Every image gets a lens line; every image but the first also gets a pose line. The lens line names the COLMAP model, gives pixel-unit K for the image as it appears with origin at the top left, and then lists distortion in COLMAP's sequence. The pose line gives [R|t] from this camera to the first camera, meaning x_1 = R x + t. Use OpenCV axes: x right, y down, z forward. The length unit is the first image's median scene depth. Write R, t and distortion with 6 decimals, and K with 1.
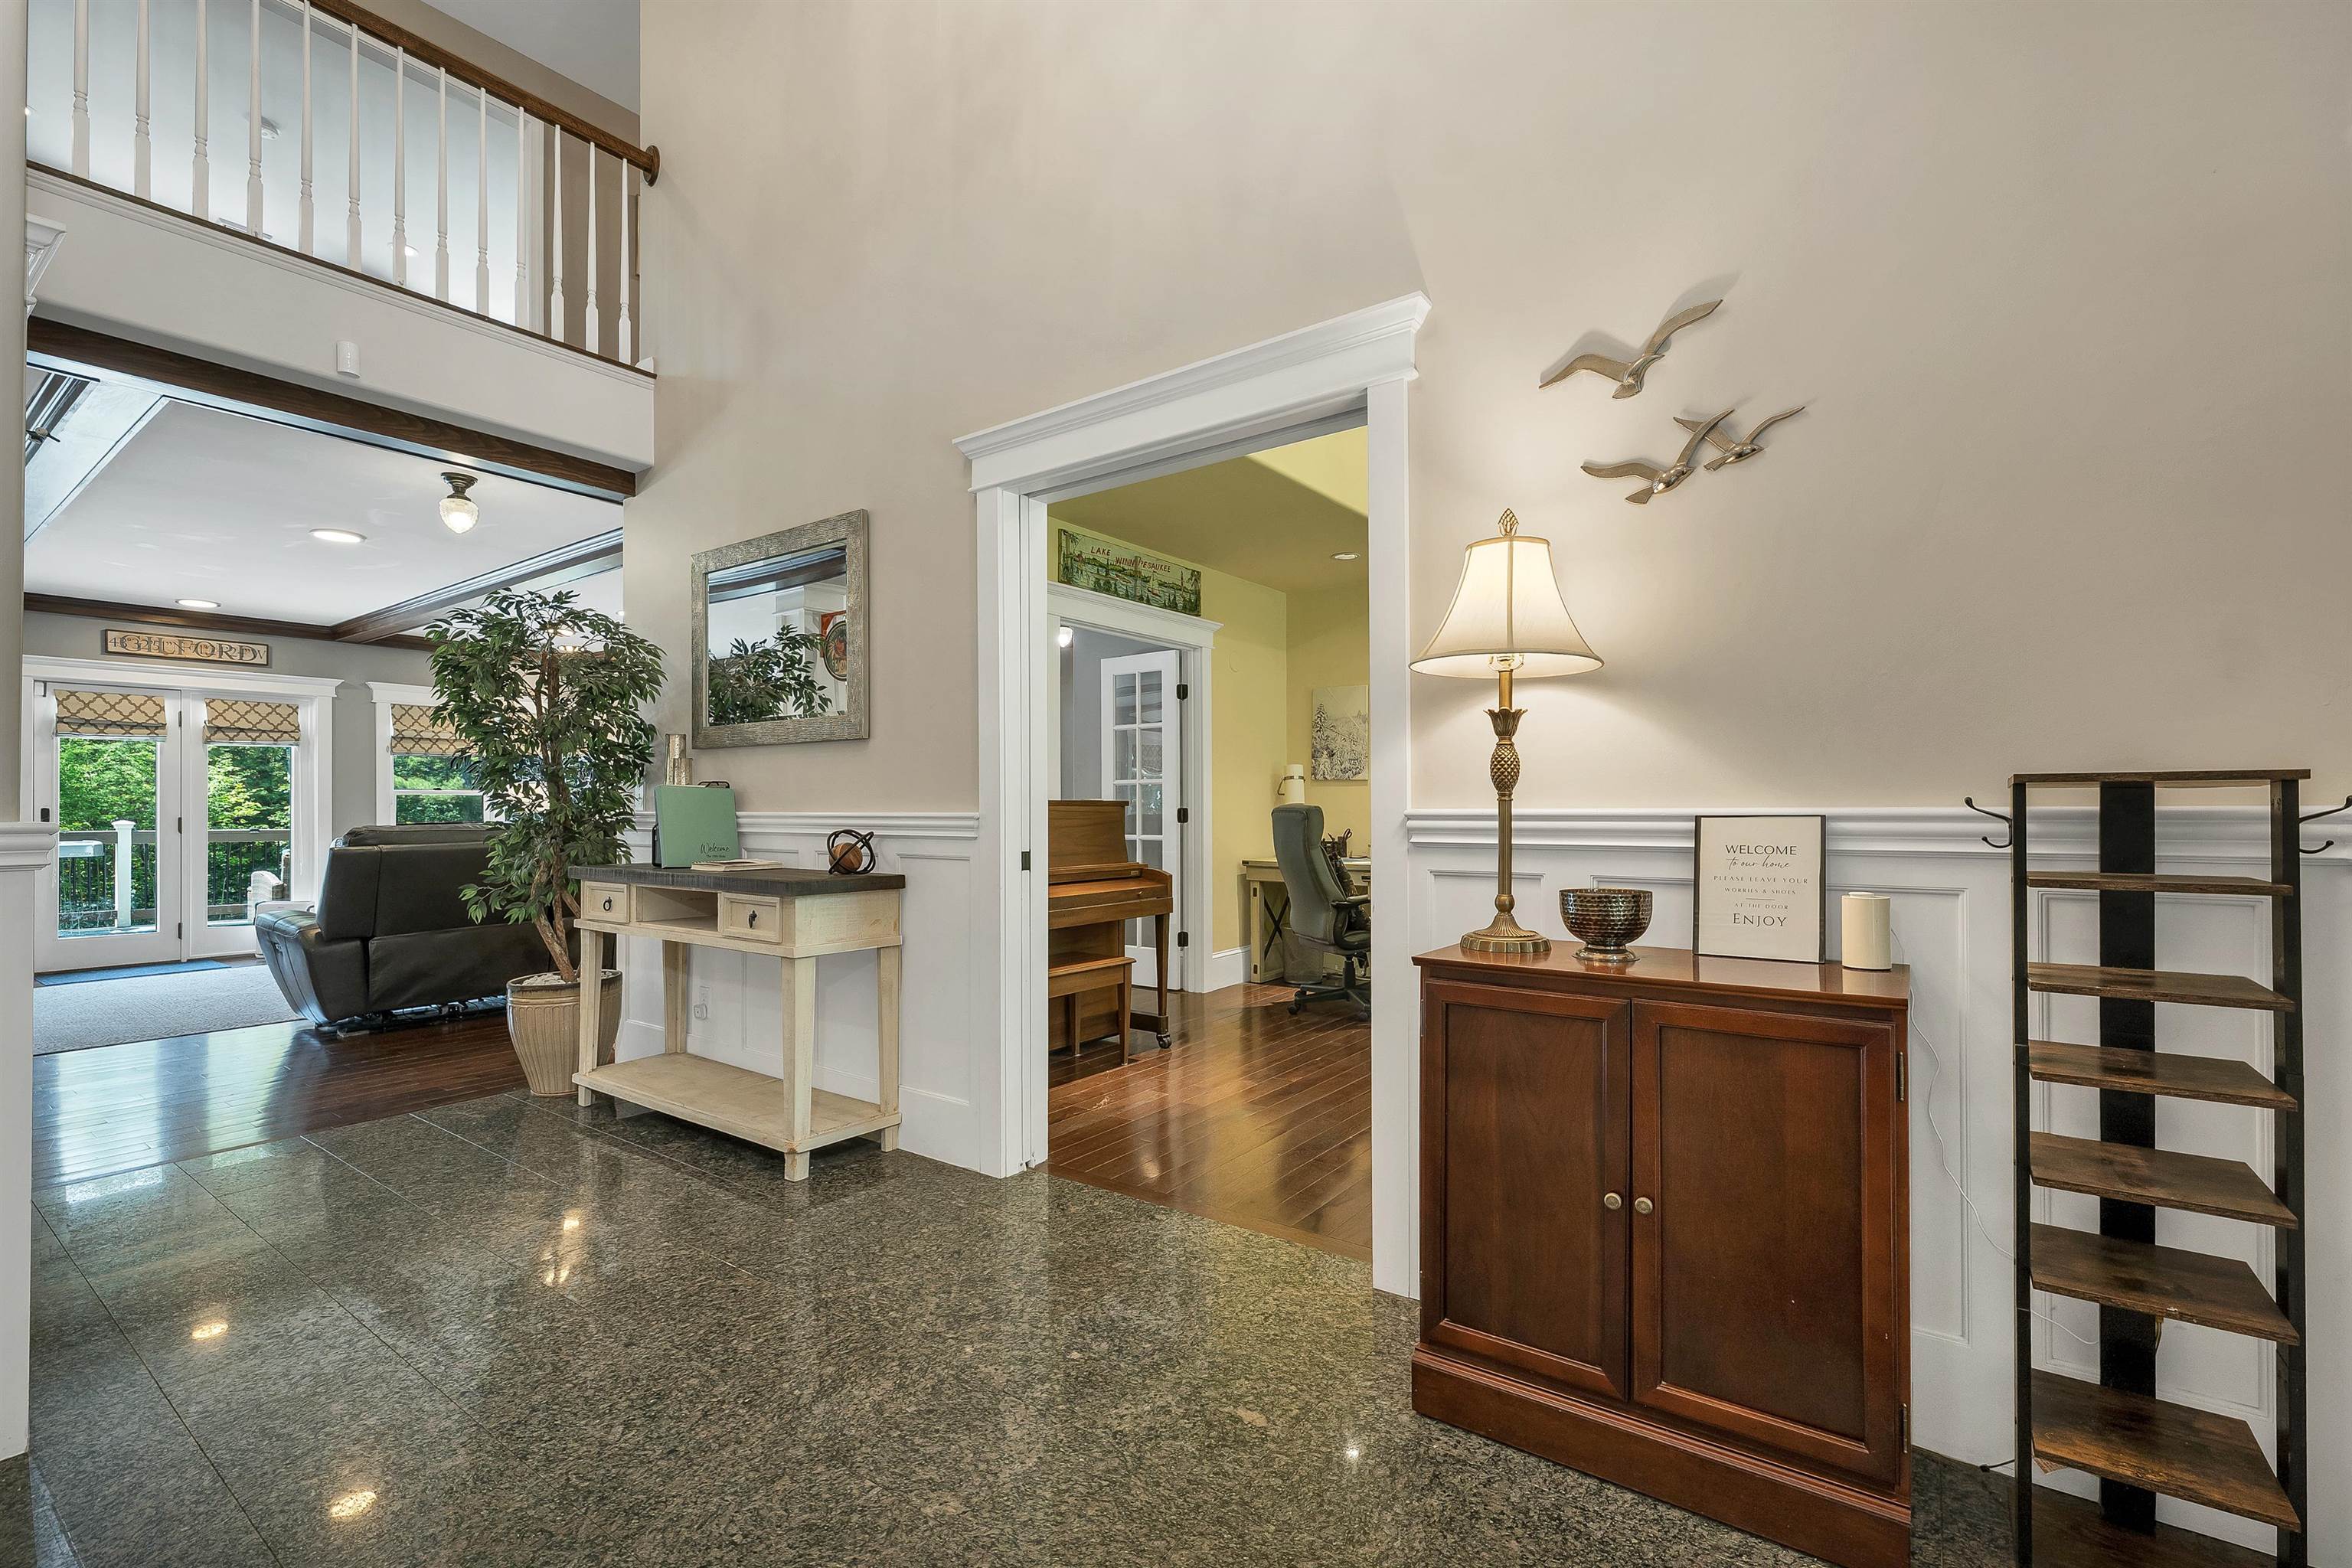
lens RADIAL K [[1015.2, 0, 1188.9], [0, 1015.2, 806.8], [0, 0, 1]] dist [0.000862, 0.000284]
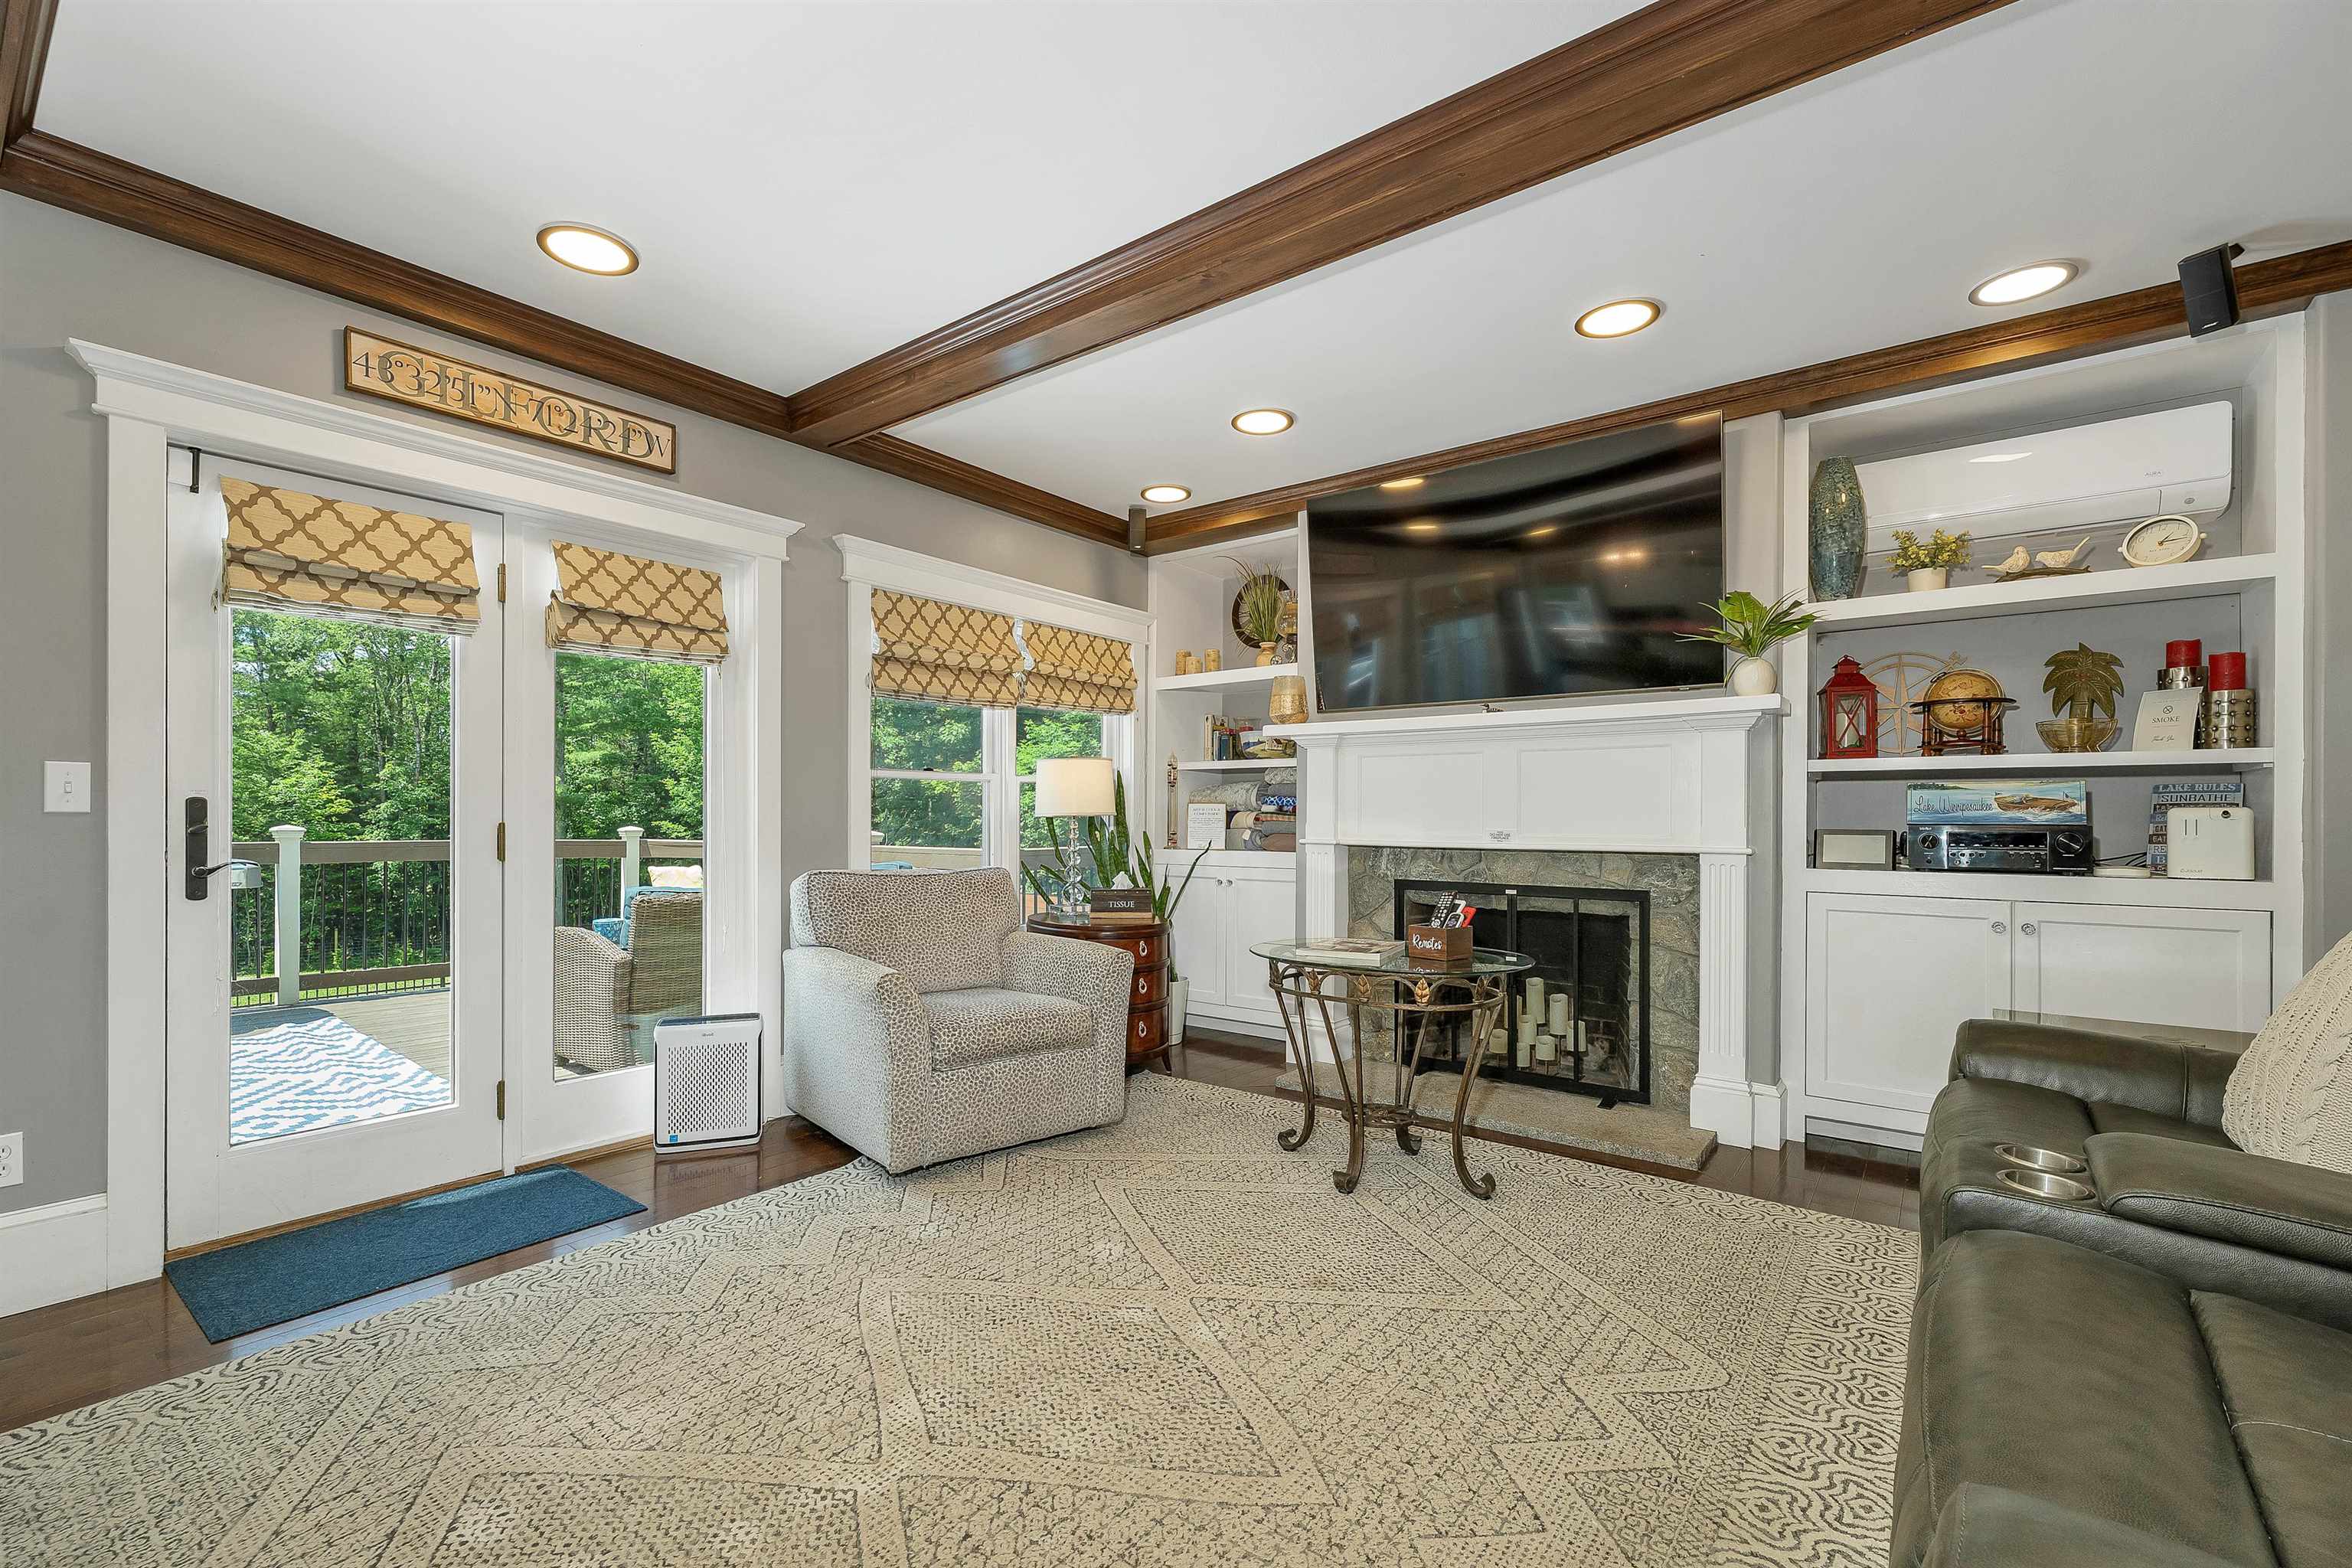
lens RADIAL K [[997.2, 0, 1177.7], [0, 997.2, 819.2], [0, 0, 1]] dist [-0.000130, 0.000212]
pose [[0.999354, 0.008229, -0.034995, -0.718953], [-0.007950, 0.999936, 0.008102, 0.003121], [0.035059, -0.007819, 0.999355, 0.619022]]
